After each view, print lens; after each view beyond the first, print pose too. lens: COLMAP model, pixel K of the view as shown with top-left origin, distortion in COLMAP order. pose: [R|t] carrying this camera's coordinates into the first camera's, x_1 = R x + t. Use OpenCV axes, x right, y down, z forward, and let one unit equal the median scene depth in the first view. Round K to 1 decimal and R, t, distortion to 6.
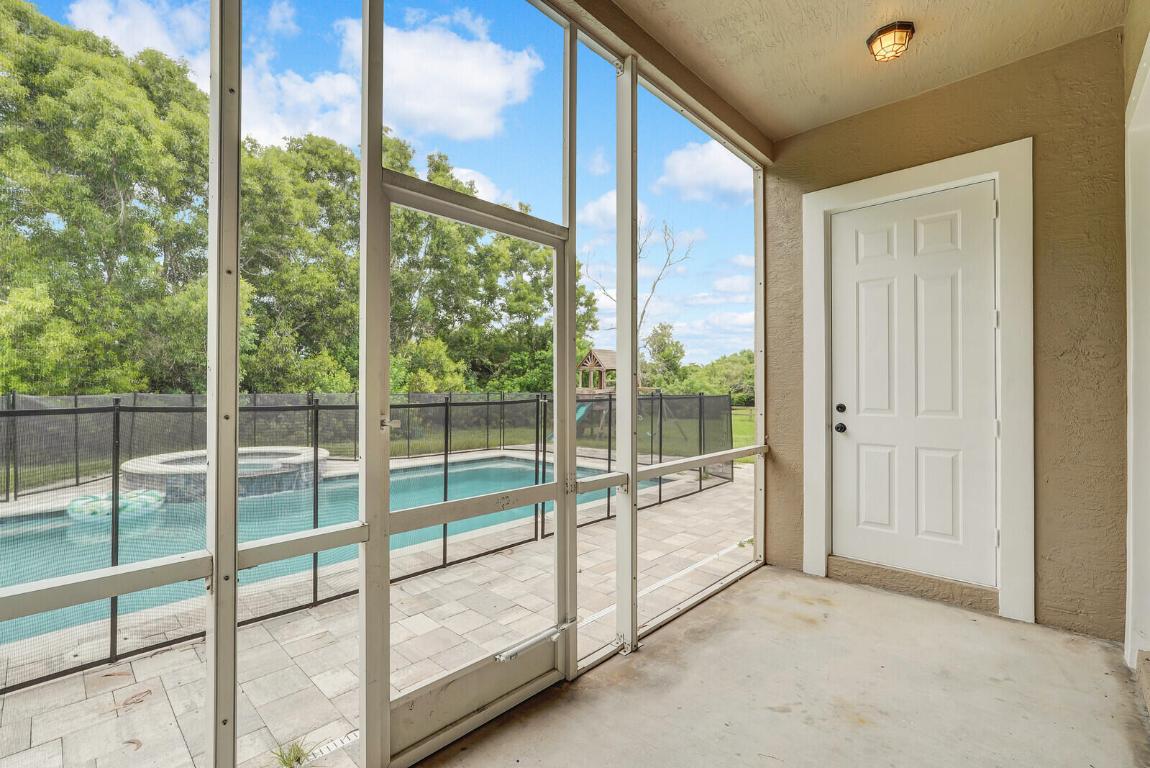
lens RADIAL K [[505.2, 0, 577.1], [0, 505.2, 383.8], [0, 0, 1]] dist [-0.007636, -0.000391]
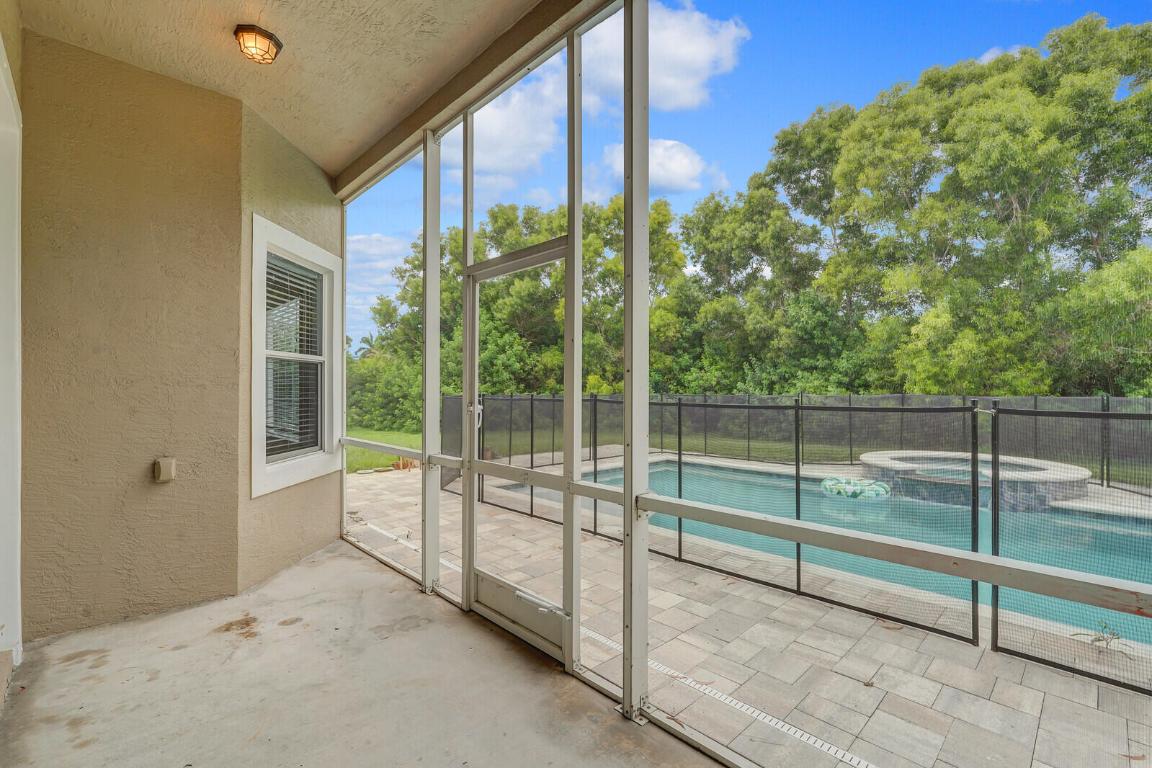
lens RADIAL K [[506.1, 0, 578.3], [0, 506.1, 387.5], [0, 0, 1]] dist [-0.007636, -0.000391]
pose [[-0.047454, -0.005061, -0.998861, 0.649461], [0.008997, 0.999944, -0.005494, 0.006373], [0.998833, -0.009248, -0.047405, 0.681773]]
